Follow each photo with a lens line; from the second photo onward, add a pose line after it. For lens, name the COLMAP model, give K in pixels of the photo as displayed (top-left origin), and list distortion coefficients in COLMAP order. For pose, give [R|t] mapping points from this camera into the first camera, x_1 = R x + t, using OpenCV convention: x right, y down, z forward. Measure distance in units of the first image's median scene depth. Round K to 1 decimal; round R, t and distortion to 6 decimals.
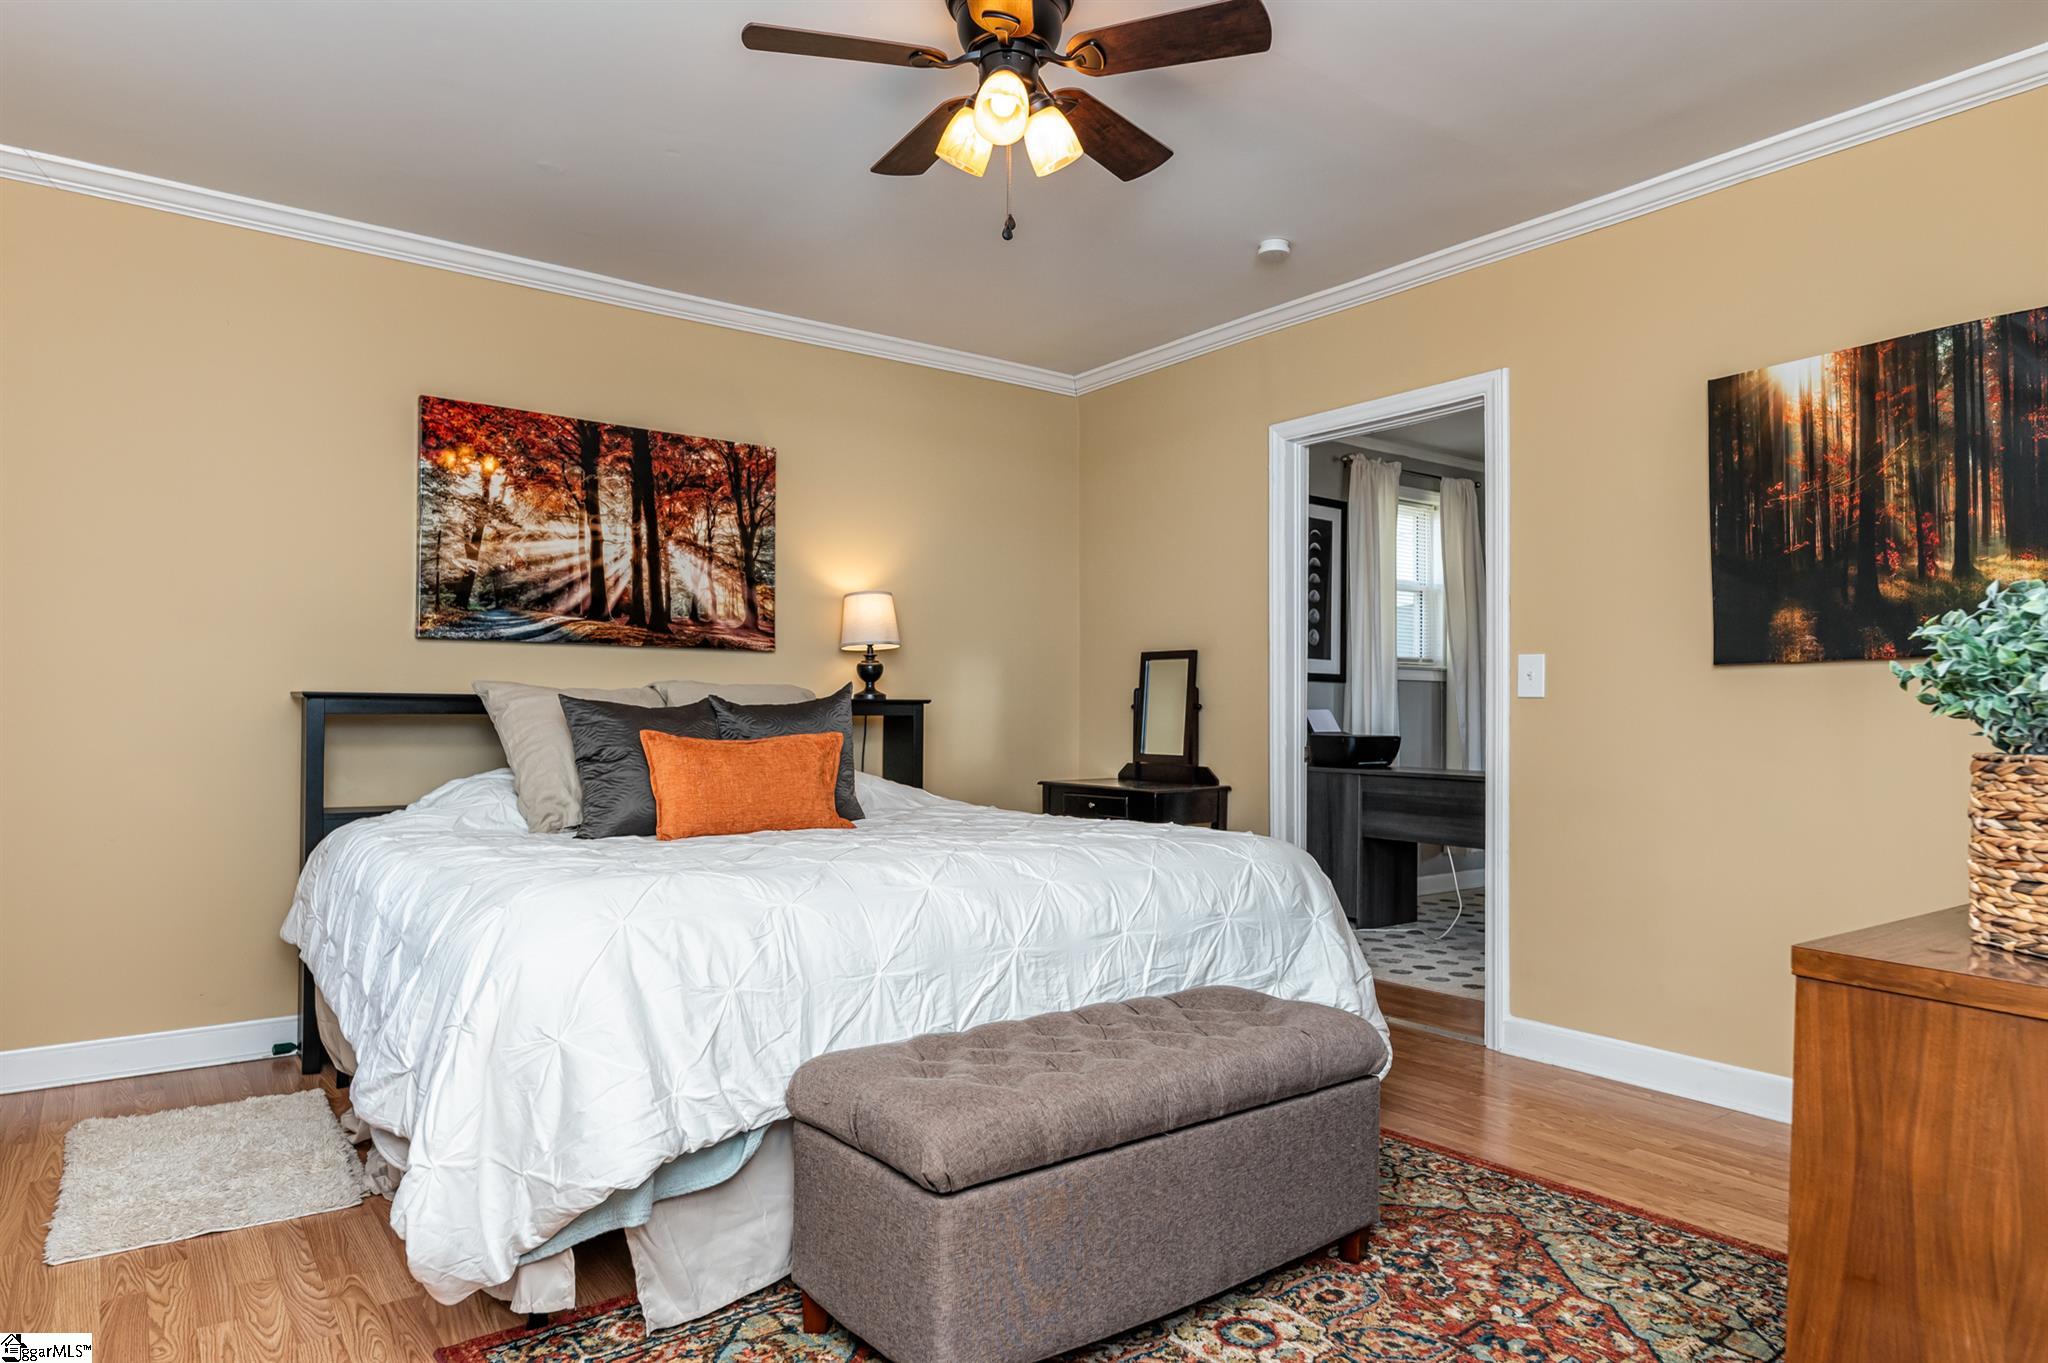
lens RADIAL K [[1254.3, 0, 1019.6], [0, 1254.3, 683.8], [0, 0, 1]] dist [-0.004783, -0.000399]
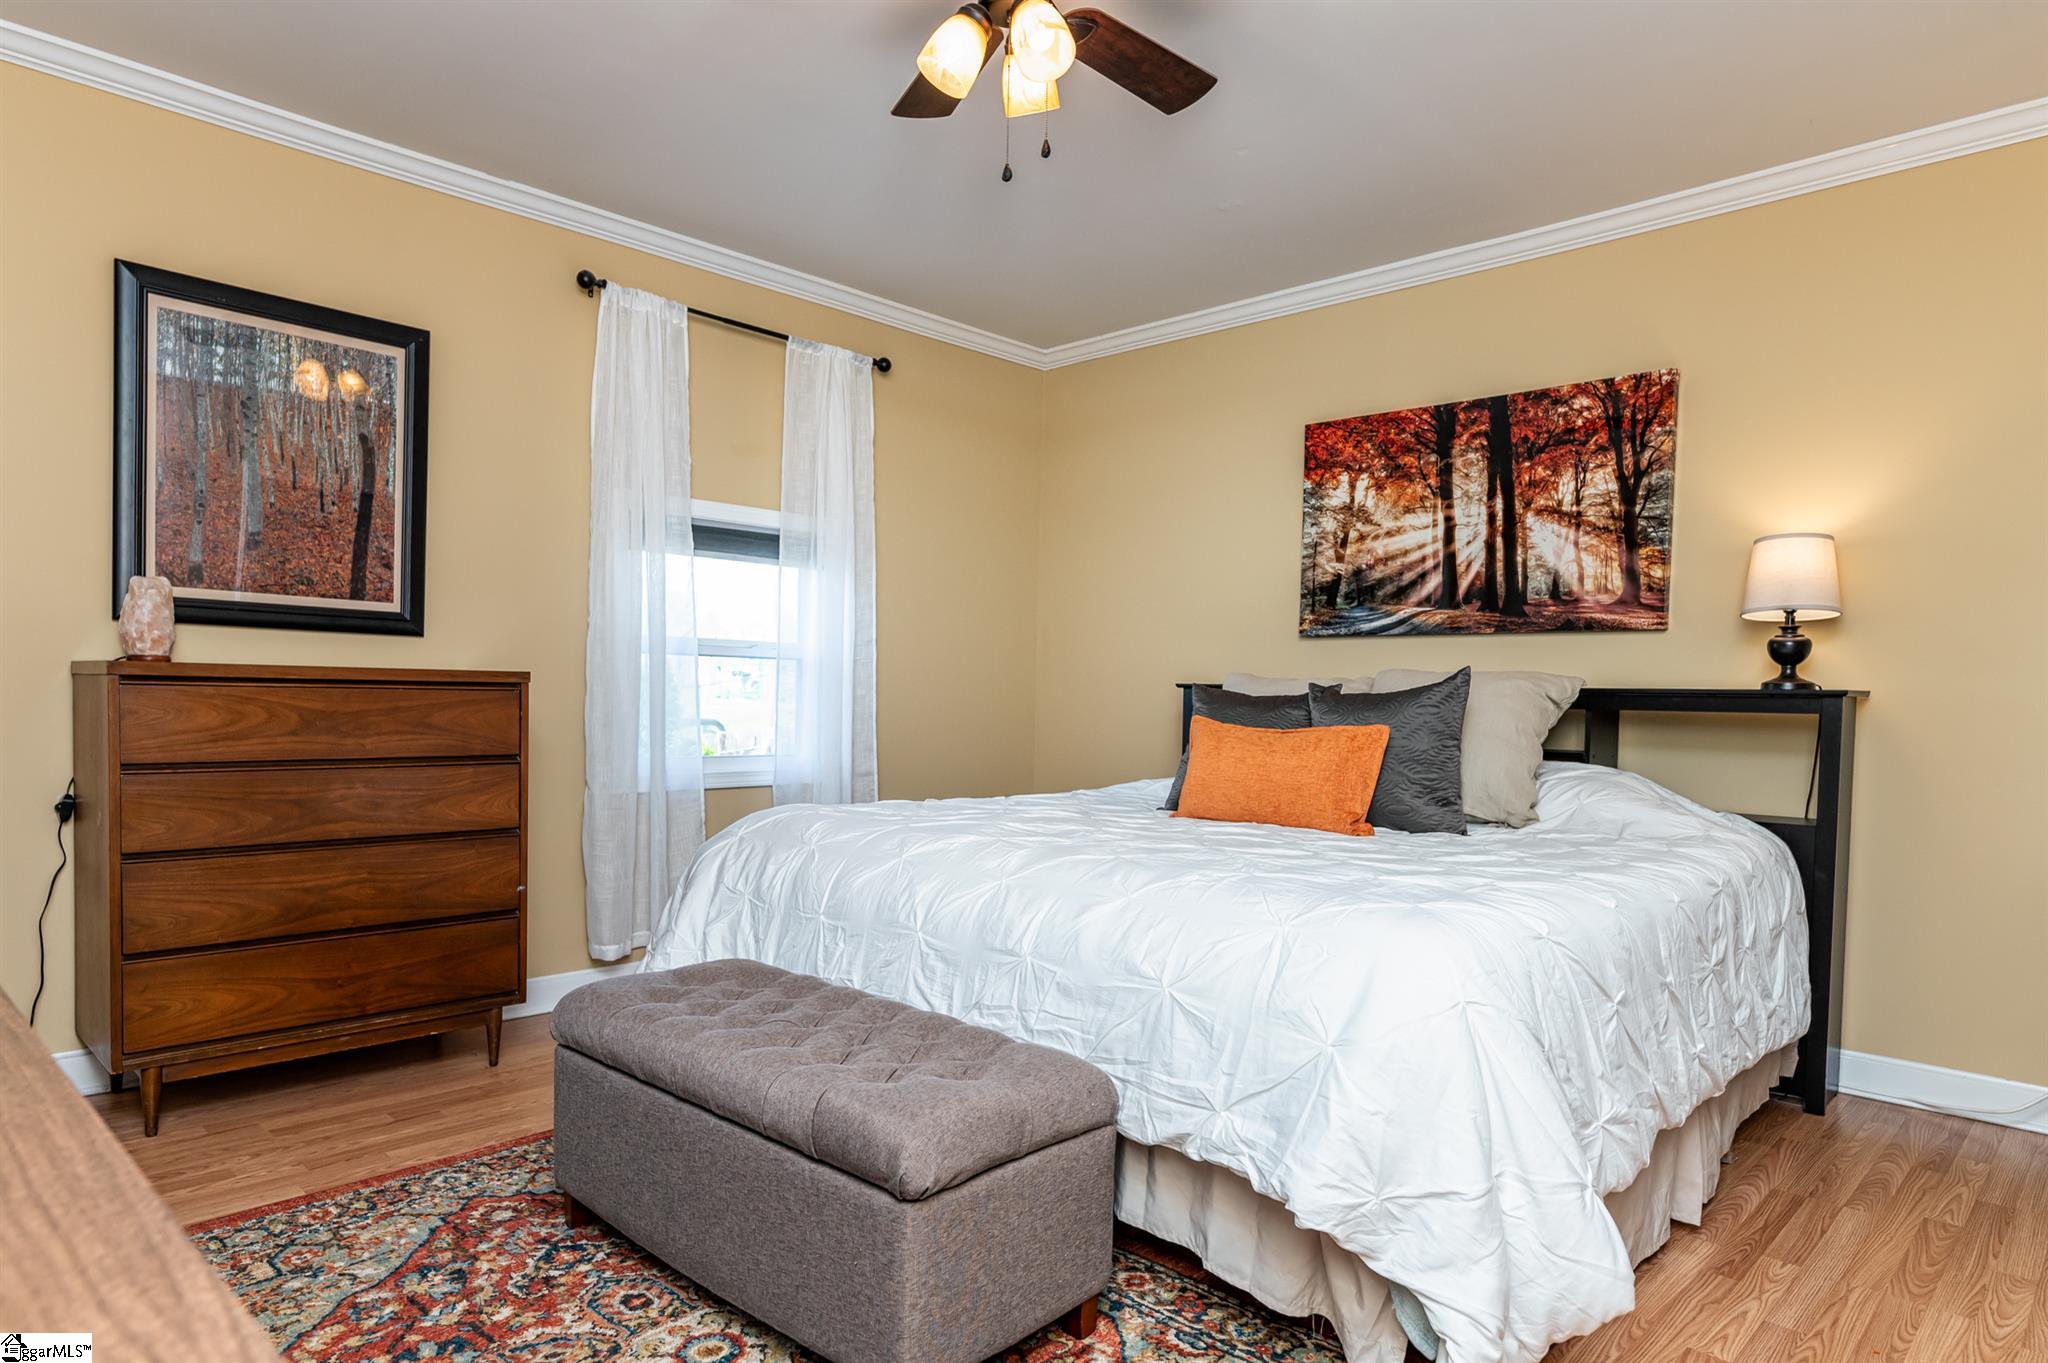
lens RADIAL K [[1147.0, 0, 967.9], [0, 1147.0, 725.9], [0, 0, 1]] dist [-0.007332, -0.000142]
pose [[0.148595, 0.025824, -0.988561, 0.480476], [0.003022, 0.999642, 0.026568, 0.015123], [0.988894, -0.006935, 0.148463, 0.493819]]
